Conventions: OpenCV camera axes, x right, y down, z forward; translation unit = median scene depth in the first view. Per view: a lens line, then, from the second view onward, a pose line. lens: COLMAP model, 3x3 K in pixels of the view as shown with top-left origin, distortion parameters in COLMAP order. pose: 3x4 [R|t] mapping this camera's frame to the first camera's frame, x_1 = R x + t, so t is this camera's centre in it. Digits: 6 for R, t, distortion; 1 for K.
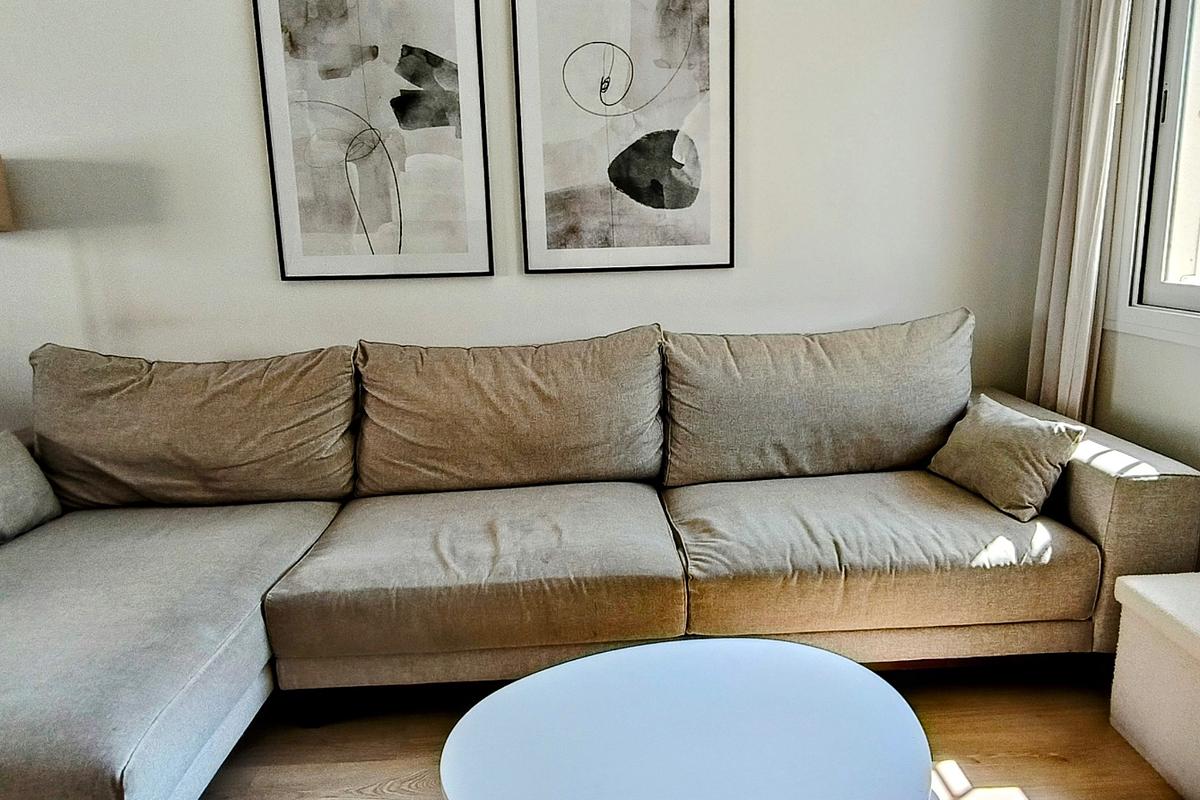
lens RADIAL K [[857.1, 0, 600.0], [0, 857.1, 400.0], [0, 0, 1]] dist [-0.001374, 0.003617]
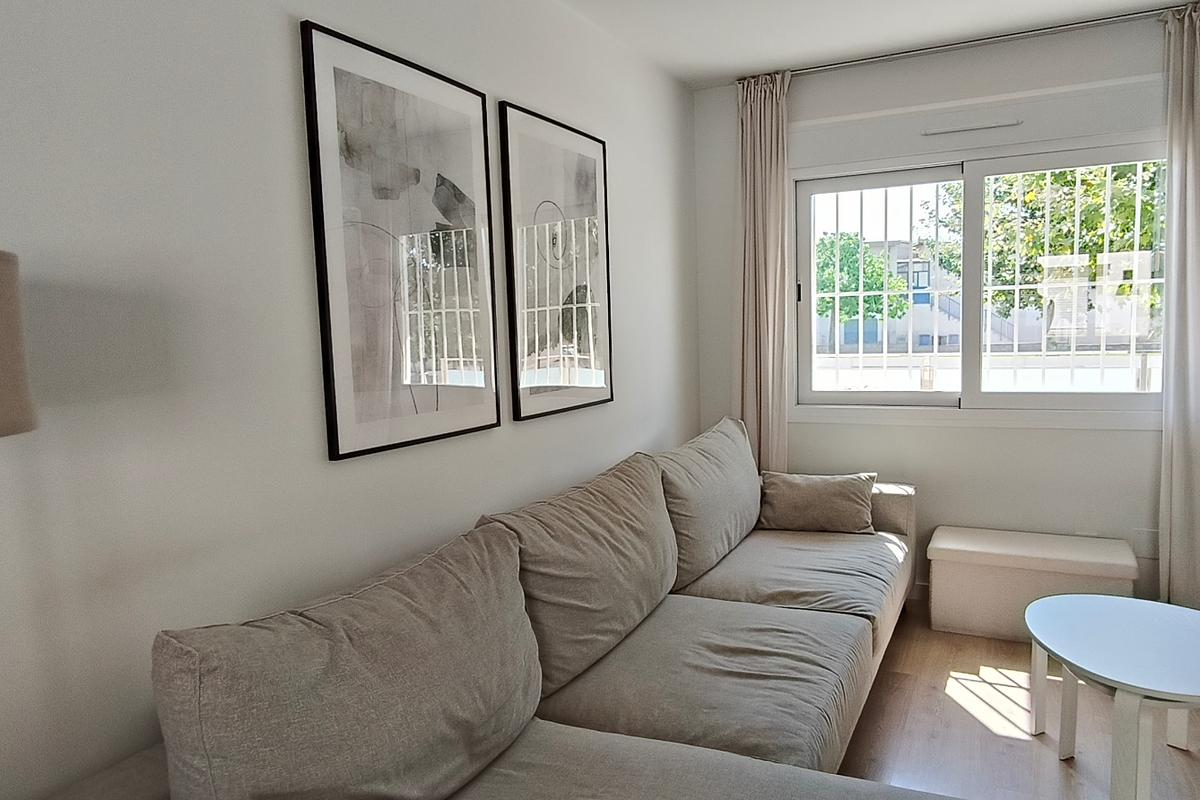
lens RADIAL K [[857.1, 0, 600.0], [0, 857.1, 400.0], [0, 0, 1]] dist [-0.001374, 0.003617]
pose [[0.454403, -0.064346, 0.888469, -0.941705], [0.193103, 0.980787, -0.027730, -0.132651], [-0.869614, 0.184166, 0.458098, 0.499429]]
